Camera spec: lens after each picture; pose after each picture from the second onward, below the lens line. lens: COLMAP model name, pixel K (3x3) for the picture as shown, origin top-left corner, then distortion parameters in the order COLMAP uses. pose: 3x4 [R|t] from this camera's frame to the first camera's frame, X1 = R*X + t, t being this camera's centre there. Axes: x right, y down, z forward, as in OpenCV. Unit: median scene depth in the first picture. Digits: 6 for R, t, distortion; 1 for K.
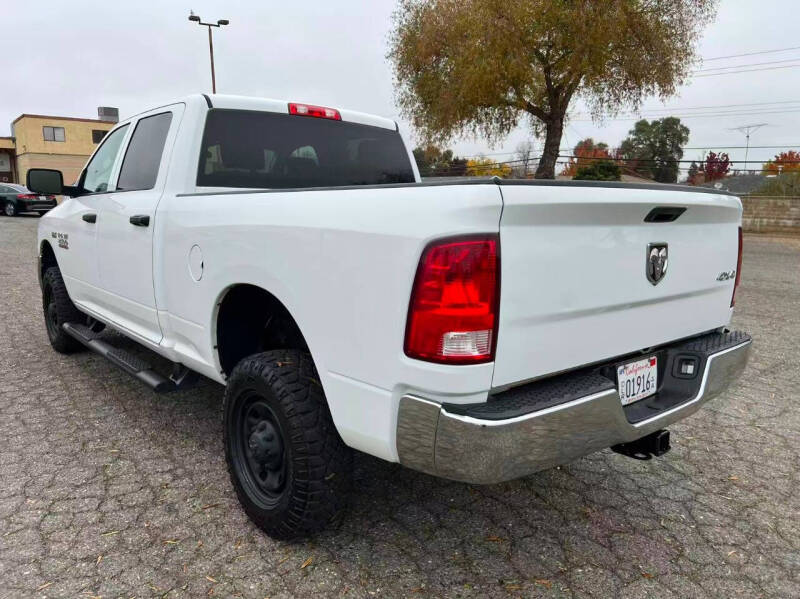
lens RADIAL K [[599.4, 0, 402.2], [0, 599.4, 298.9], [0, 0, 1]] dist [0.056870, -0.058160]
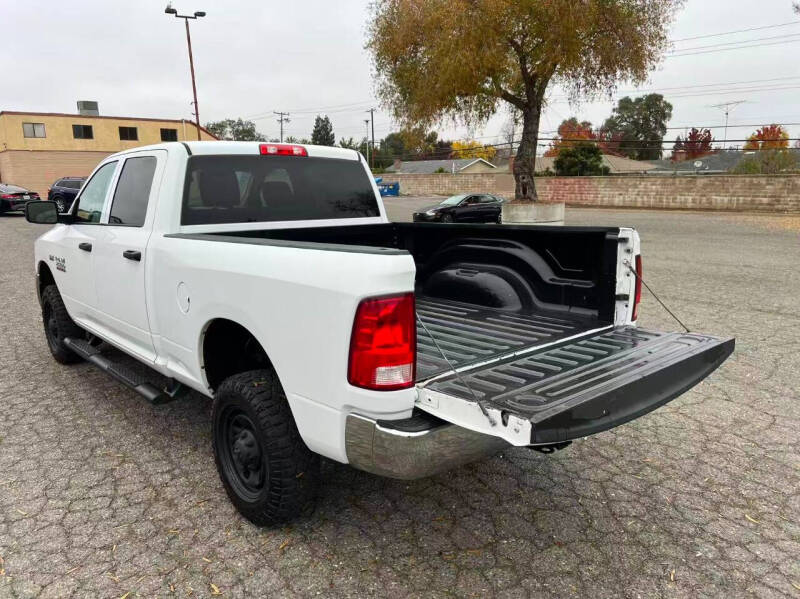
lens RADIAL K [[599.4, 0, 402.5], [0, 599.4, 304.4], [0, 0, 1]] dist [0.056870, -0.058160]
pose [[0.999422, -0.029985, 0.016029, 0.056145], [0.029358, 0.998846, 0.038006, -0.065402], [-0.017150, -0.037513, 0.999149, -0.155659]]
